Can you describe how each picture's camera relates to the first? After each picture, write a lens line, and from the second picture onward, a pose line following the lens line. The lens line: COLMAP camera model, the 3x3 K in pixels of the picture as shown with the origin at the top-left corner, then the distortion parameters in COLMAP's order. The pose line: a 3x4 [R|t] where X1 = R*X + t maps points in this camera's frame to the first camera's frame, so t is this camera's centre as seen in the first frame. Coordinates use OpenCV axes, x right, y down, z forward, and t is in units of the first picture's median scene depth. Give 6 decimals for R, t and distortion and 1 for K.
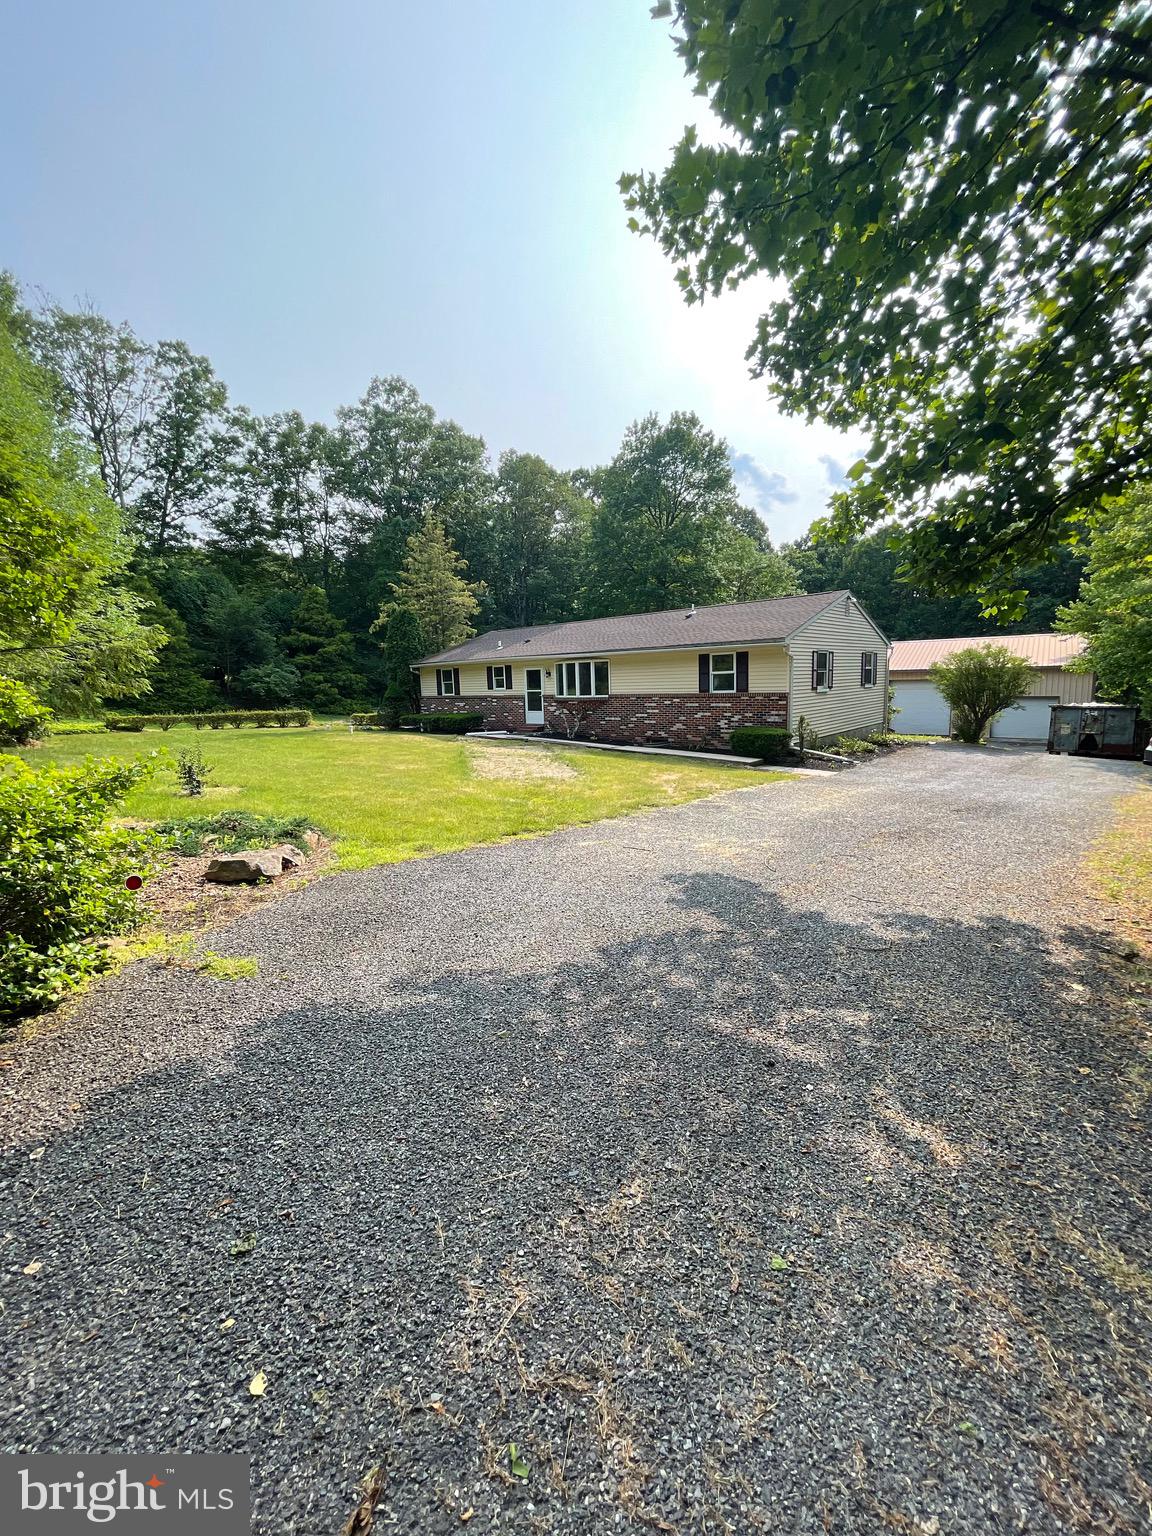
lens RADIAL K [[619.4, 0, 566.4], [0, 619.4, 767.0], [0, 0, 1]] dist [-0.001577, -0.000190]
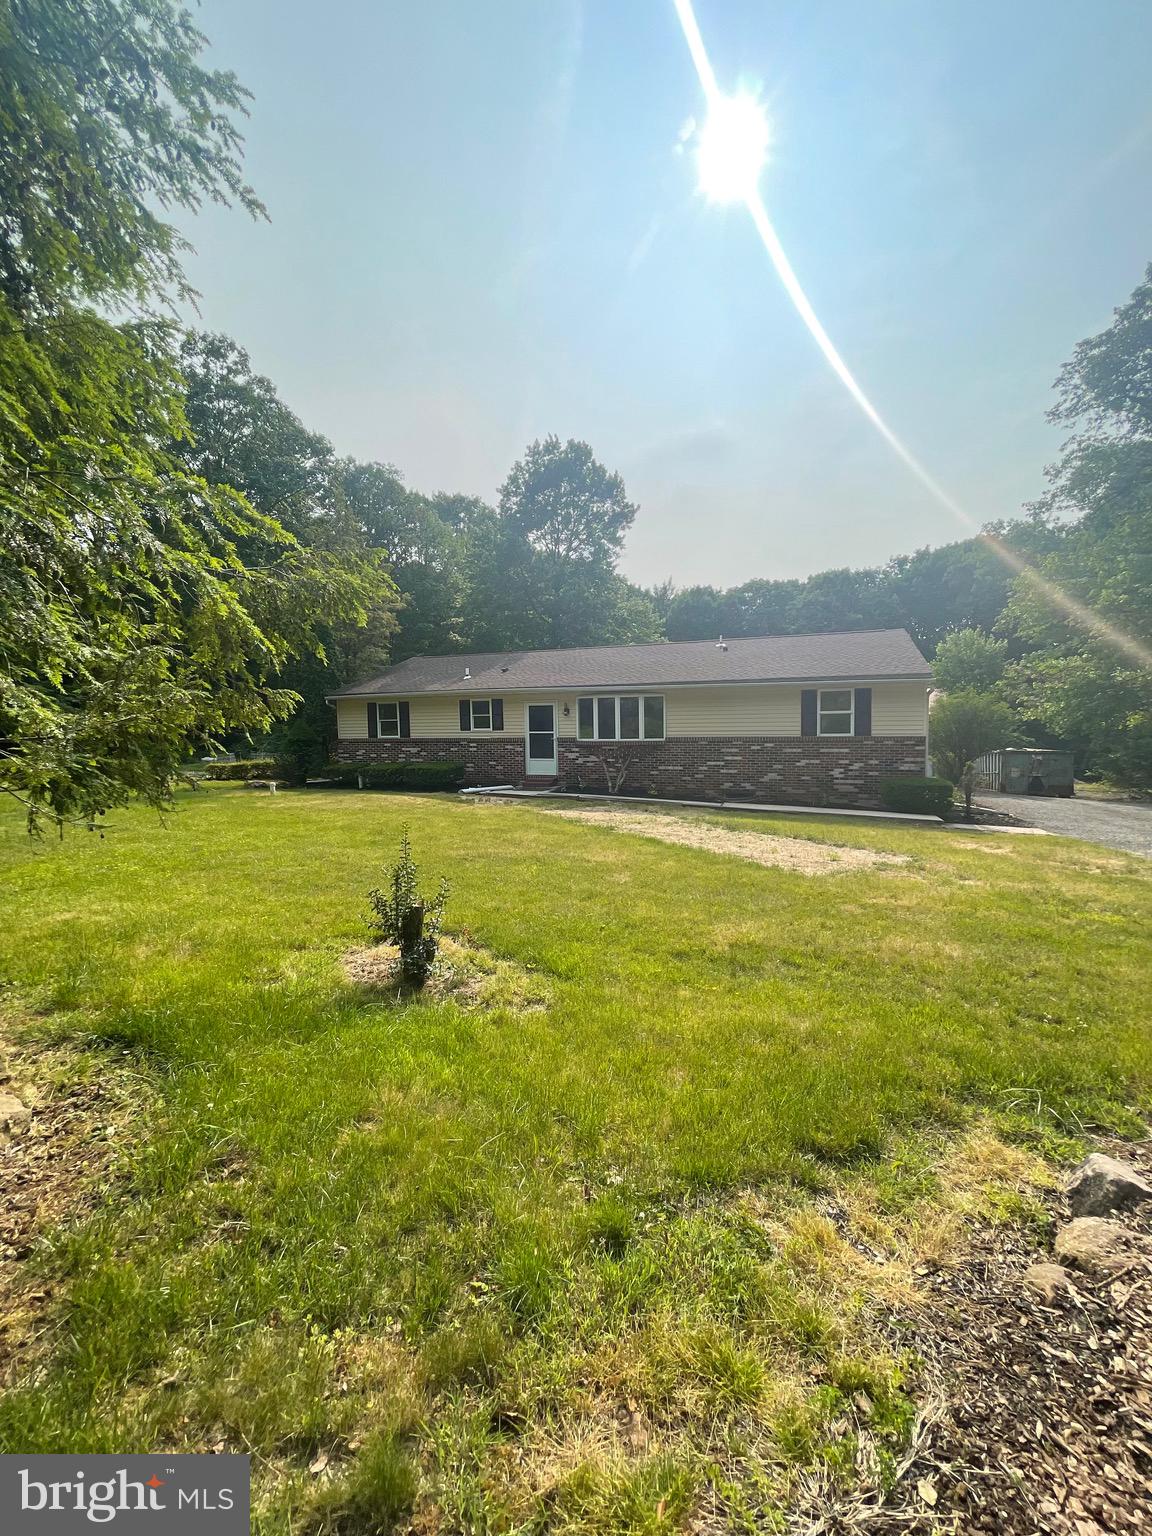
lens RADIAL K [[619.4, 0, 582.0], [0, 619.4, 771.8], [0, 0, 1]] dist [-0.001577, -0.000190]
pose [[0.928342, -0.014095, 0.371461, -0.291283], [0.037784, 0.997683, -0.056571, -0.028514], [-0.369803, 0.066553, 0.926723, 0.268232]]
